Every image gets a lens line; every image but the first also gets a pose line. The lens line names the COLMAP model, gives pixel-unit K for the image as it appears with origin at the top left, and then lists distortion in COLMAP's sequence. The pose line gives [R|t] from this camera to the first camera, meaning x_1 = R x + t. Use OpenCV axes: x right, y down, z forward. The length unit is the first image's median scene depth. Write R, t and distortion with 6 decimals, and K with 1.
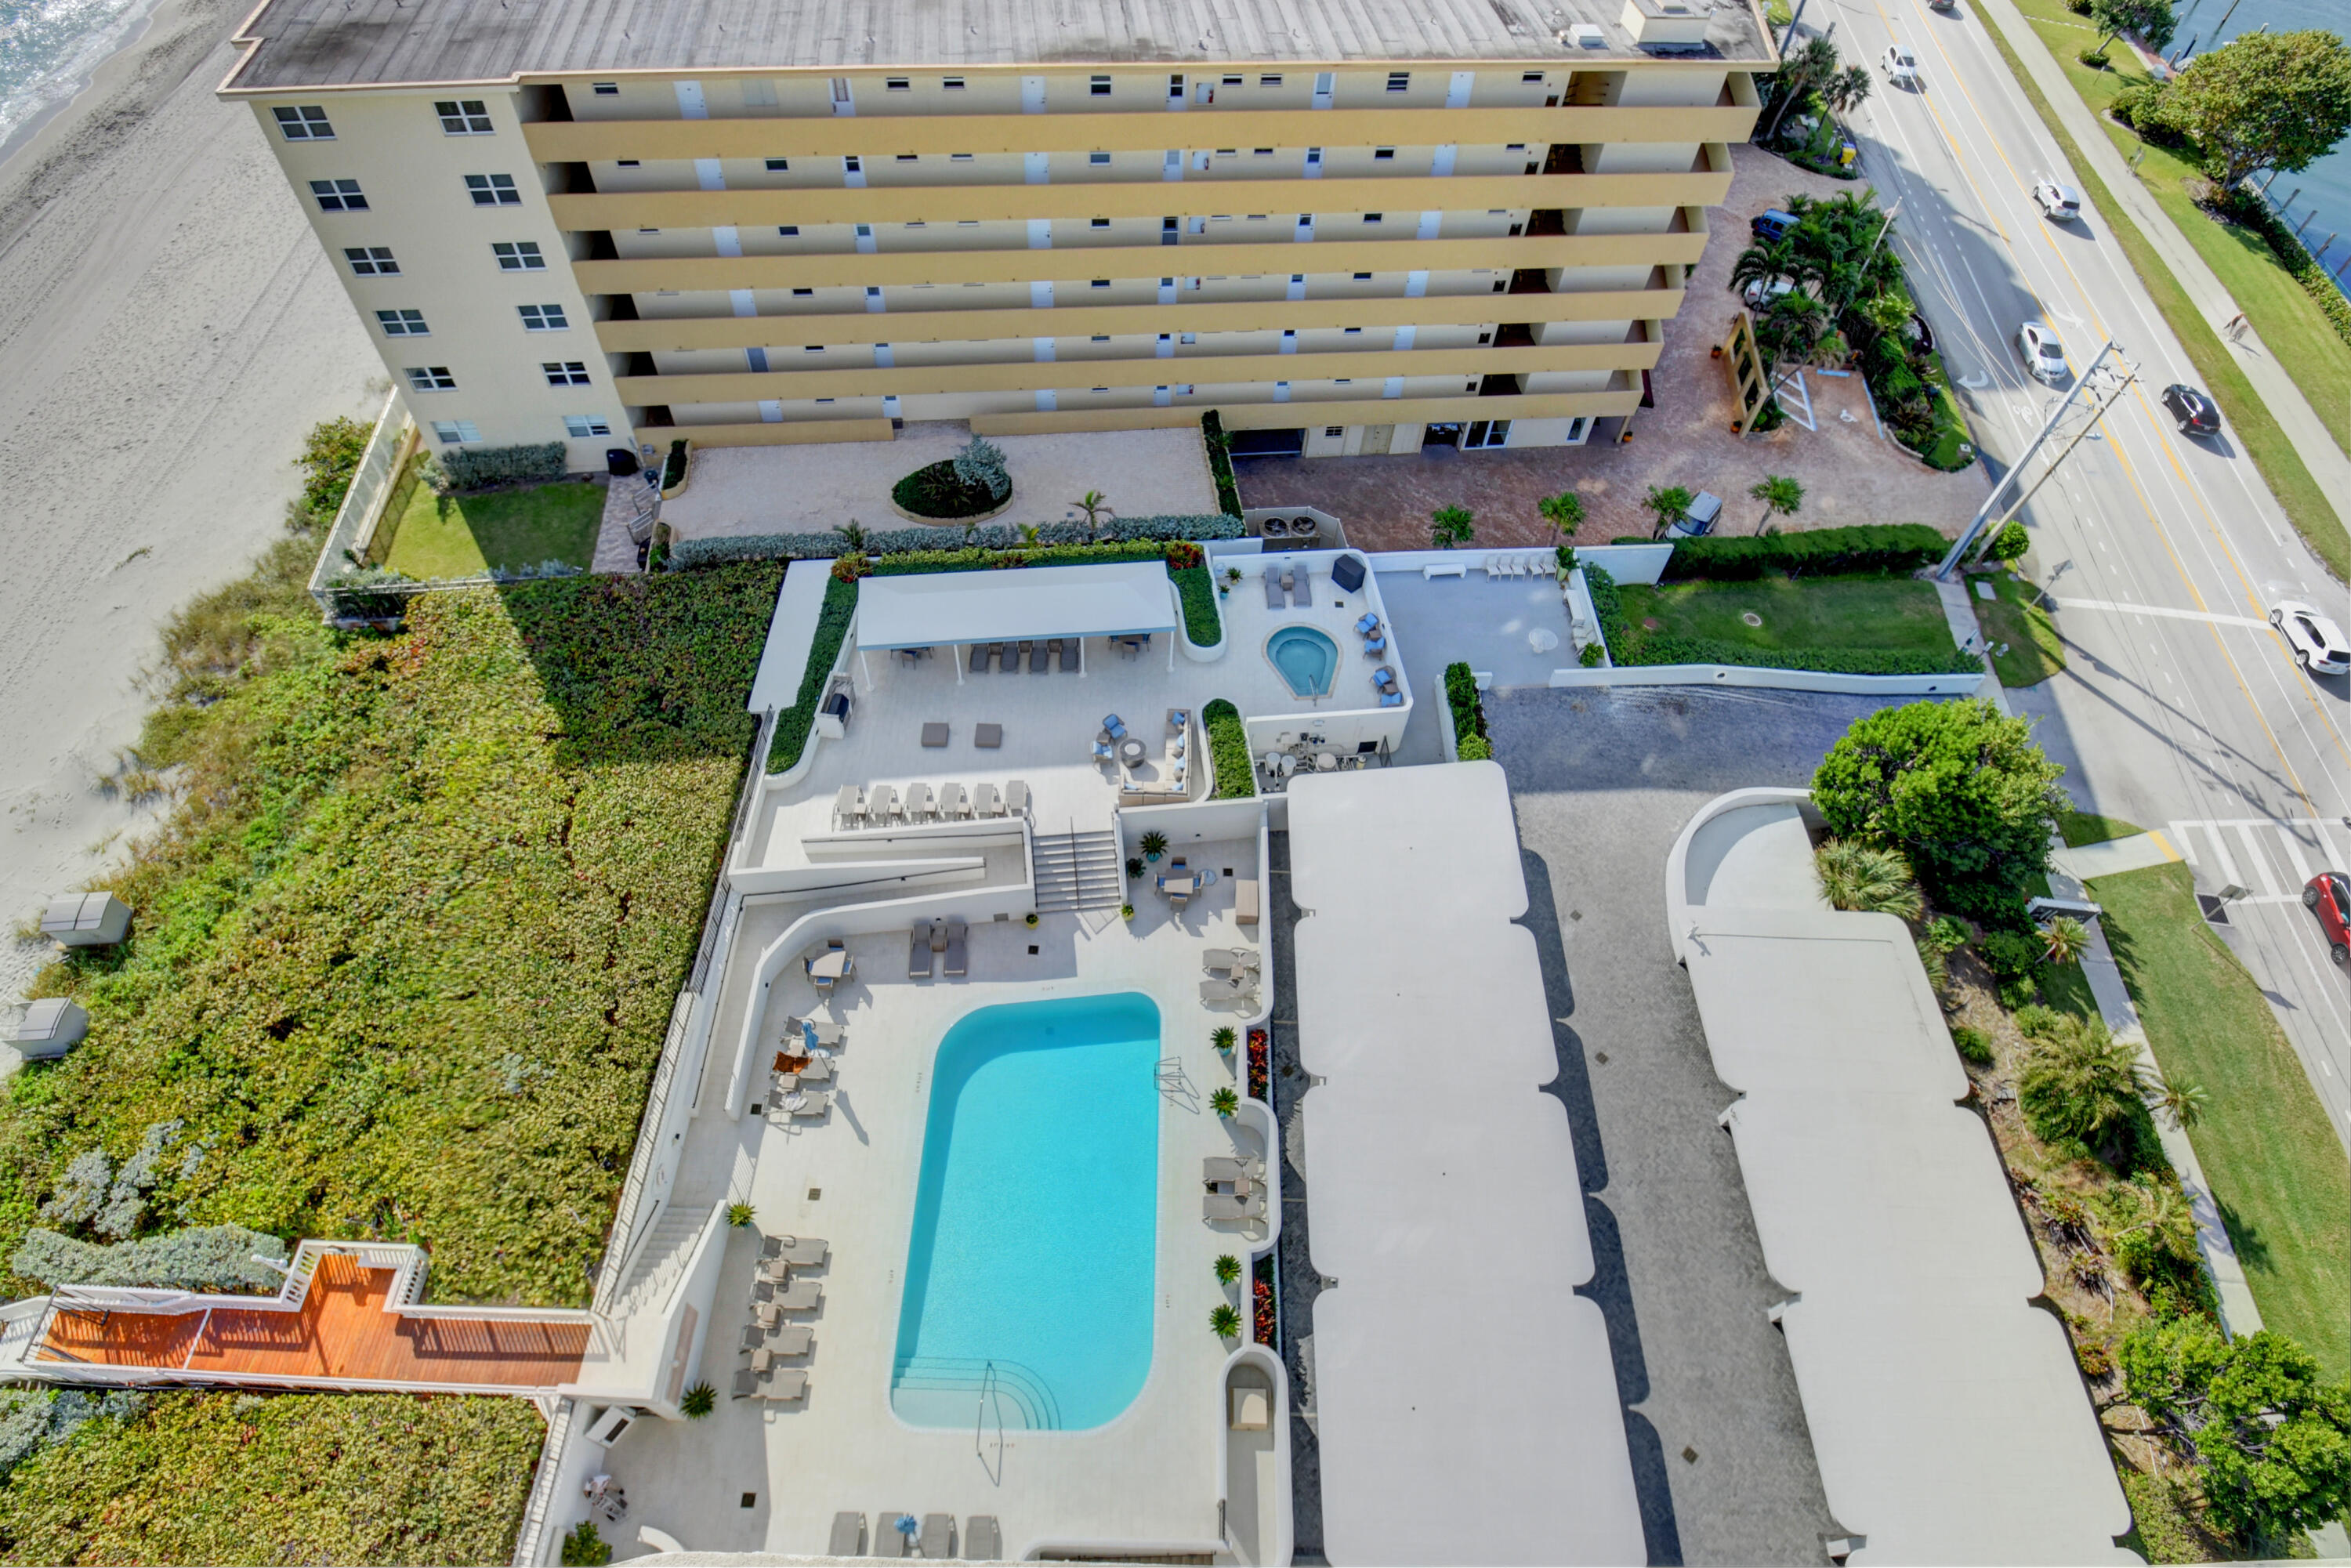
lens RADIAL K [[1210.3, 0, 1162.7], [0, 1210.3, 784.0], [0, 0, 1]] dist [0.001279, -0.019218]
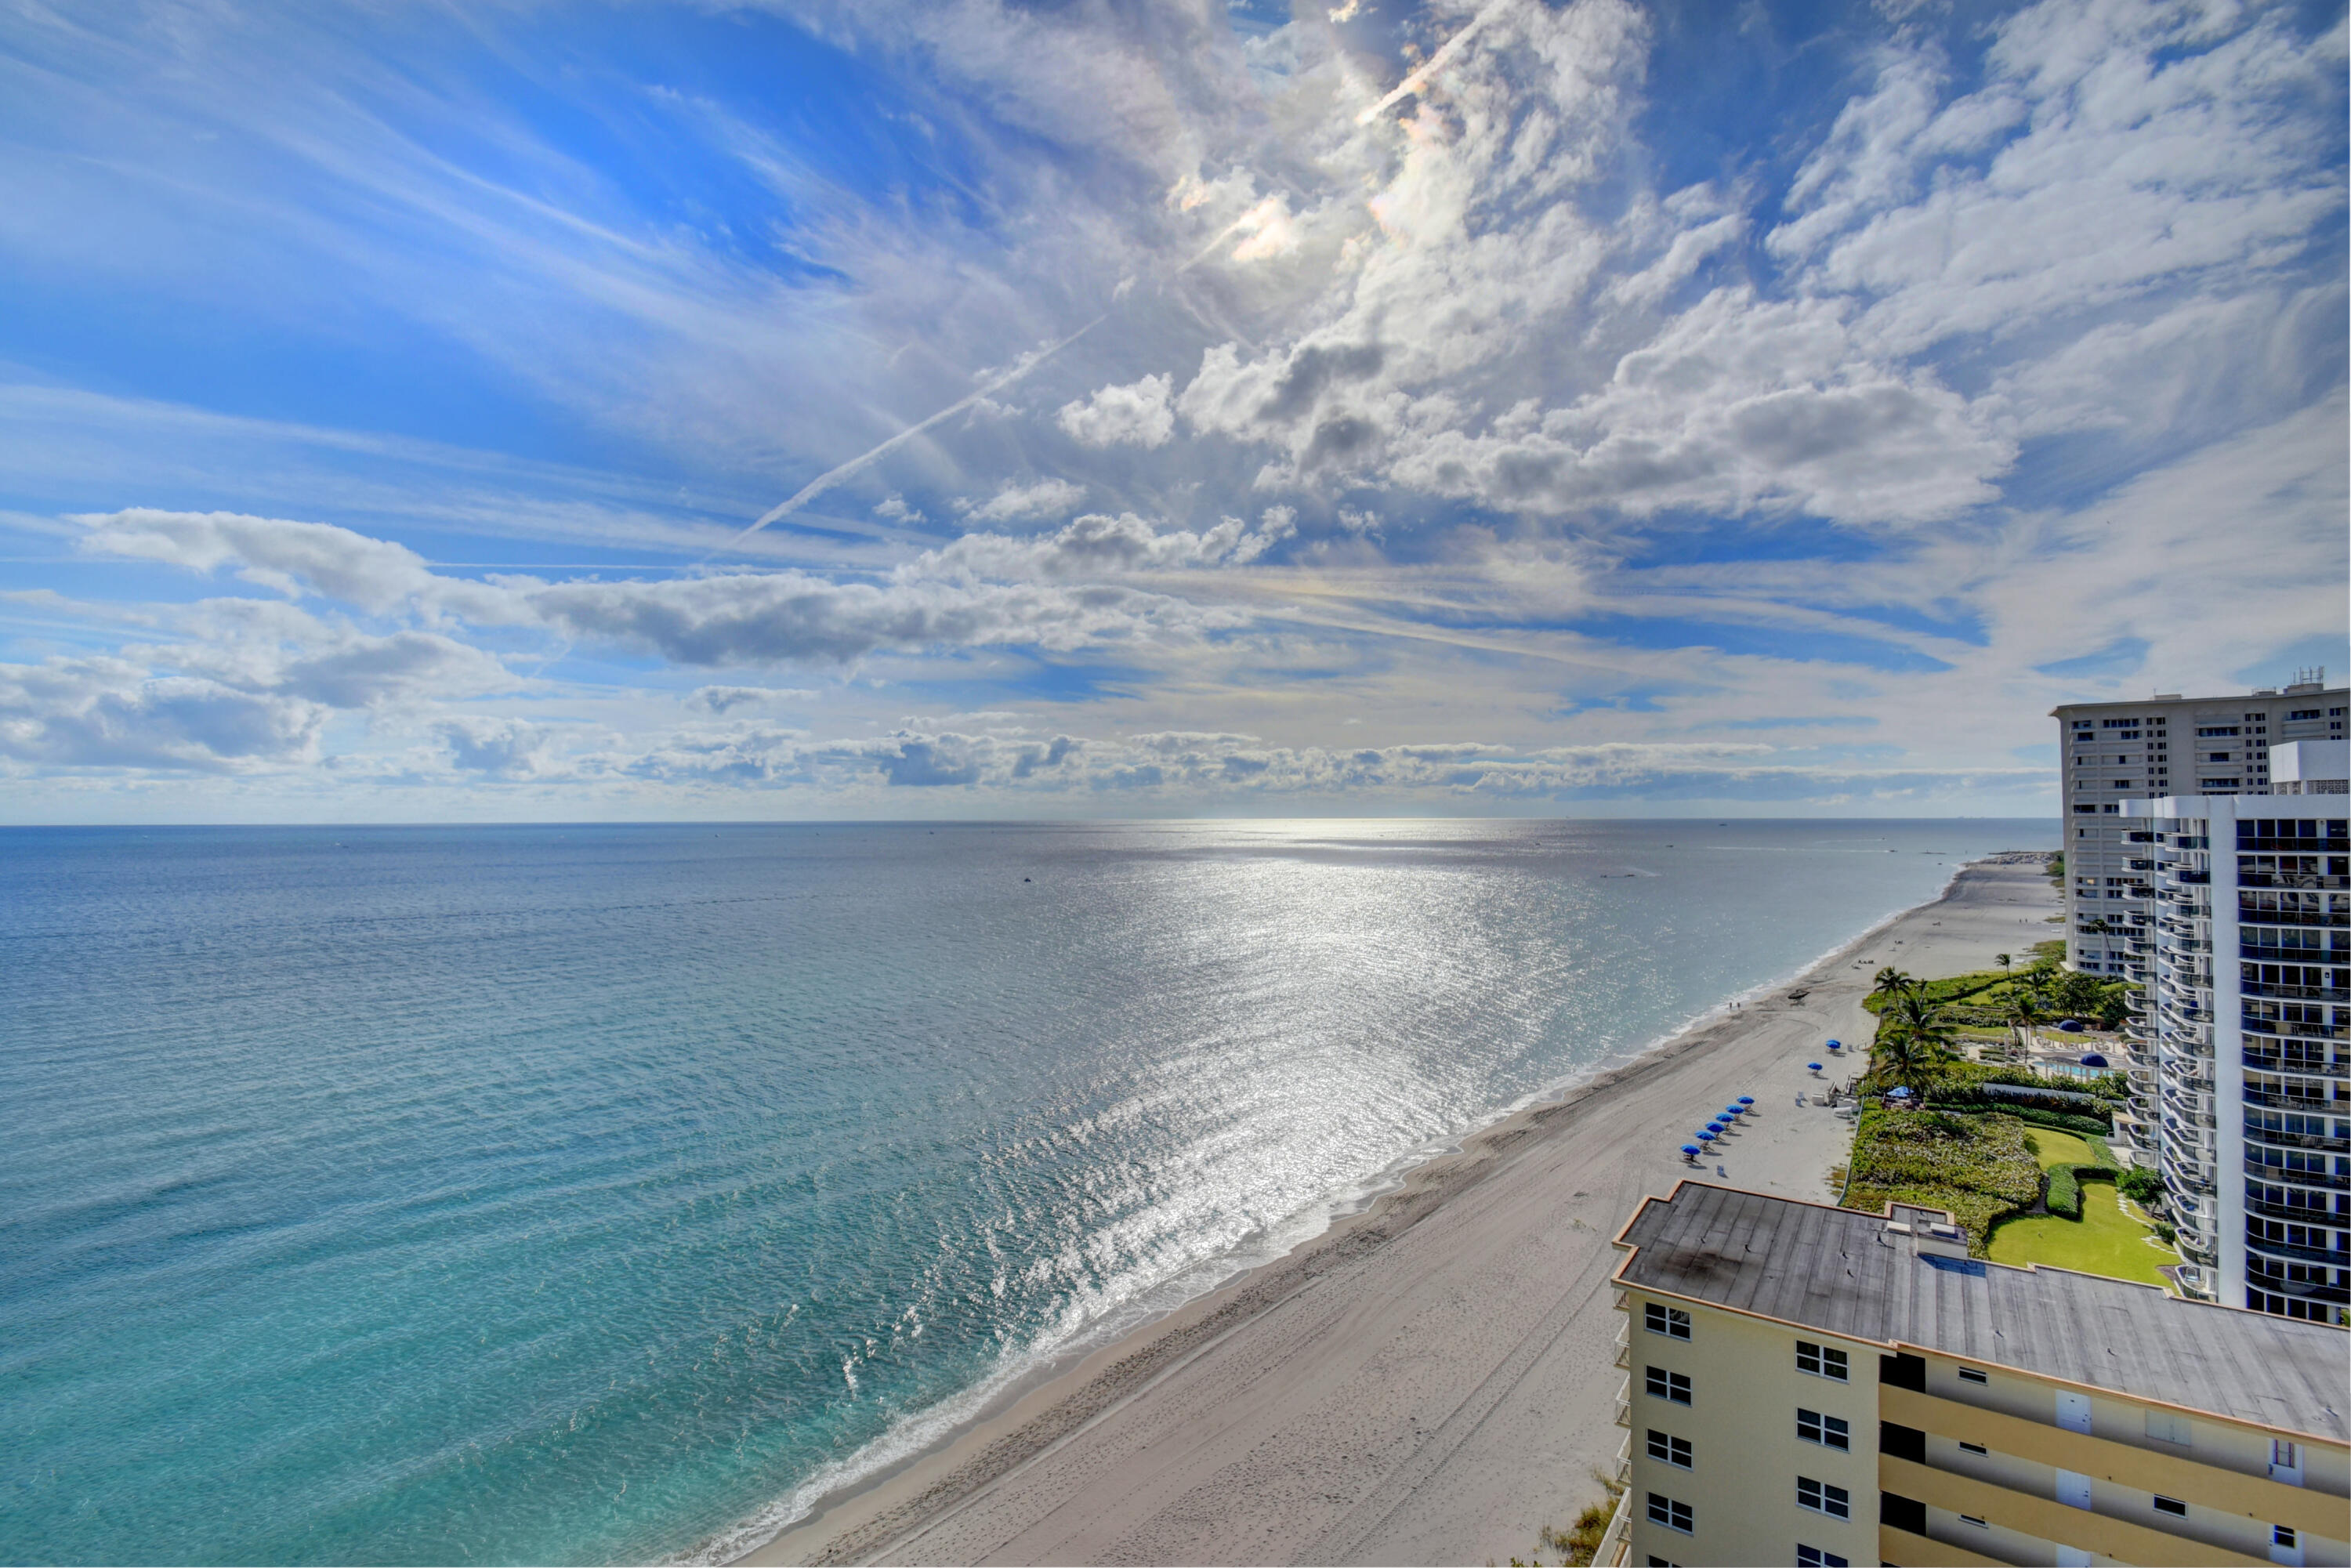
lens RADIAL K [[1039.2, 0, 1171.2], [0, 1039.2, 792.0], [0, 0, 1]] dist [-0.001271, -0.008968]
pose [[0.726311, -0.059283, -0.684805, -0.292418], [-0.530657, 0.584876, -0.613452, 0.024449], [0.436893, 0.808954, 0.393343, -0.035388]]
